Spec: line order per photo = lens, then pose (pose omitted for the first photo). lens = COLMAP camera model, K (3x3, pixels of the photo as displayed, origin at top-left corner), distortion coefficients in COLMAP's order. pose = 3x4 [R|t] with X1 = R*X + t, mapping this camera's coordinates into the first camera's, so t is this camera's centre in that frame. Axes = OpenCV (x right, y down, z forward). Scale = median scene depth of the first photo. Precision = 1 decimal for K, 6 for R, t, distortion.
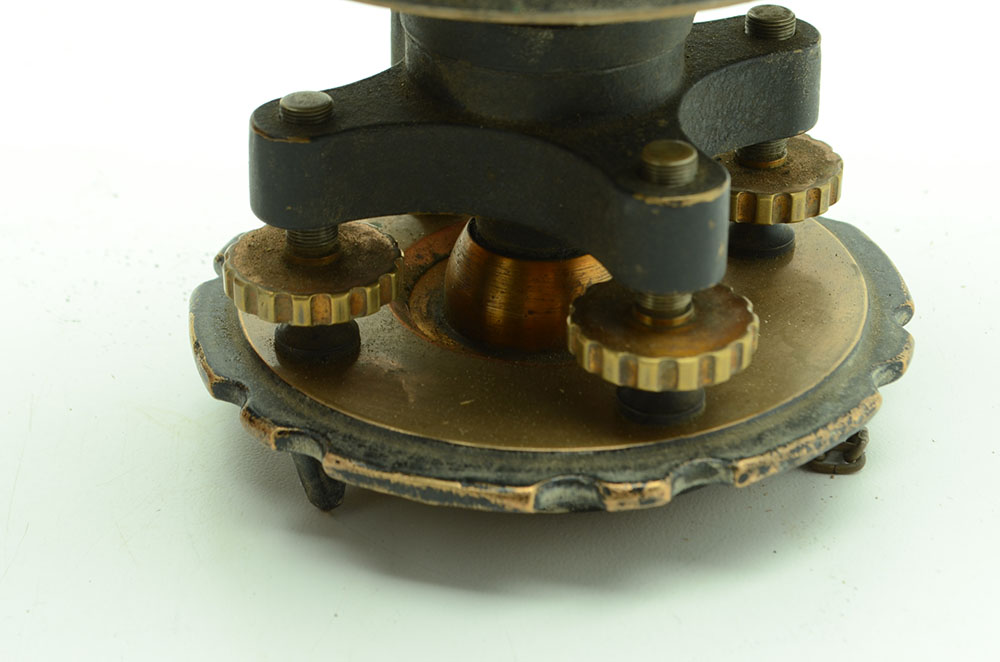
lens RADIAL K [[2355.2, 0, 502.1], [0, 2355.2, 332.7], [0, 0, 1]] dist [0.025902, 0.000000]
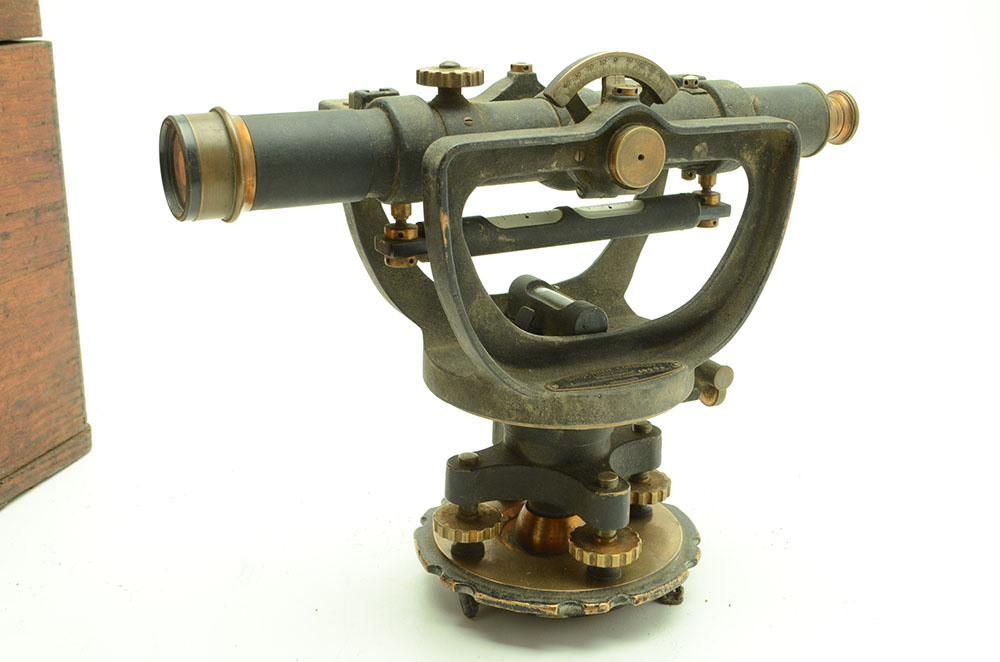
lens RADIAL K [[1260.6, 0, 493.7], [0, 1260.6, 333.3], [0, 0, 1]] dist [0.037697, 0.000000]
pose [[0.999914, 0.006644, 0.011327, -0.071023], [-0.004408, 0.982324, -0.187137, 0.030581], [-0.012370, 0.187071, 0.982269, -0.409655]]
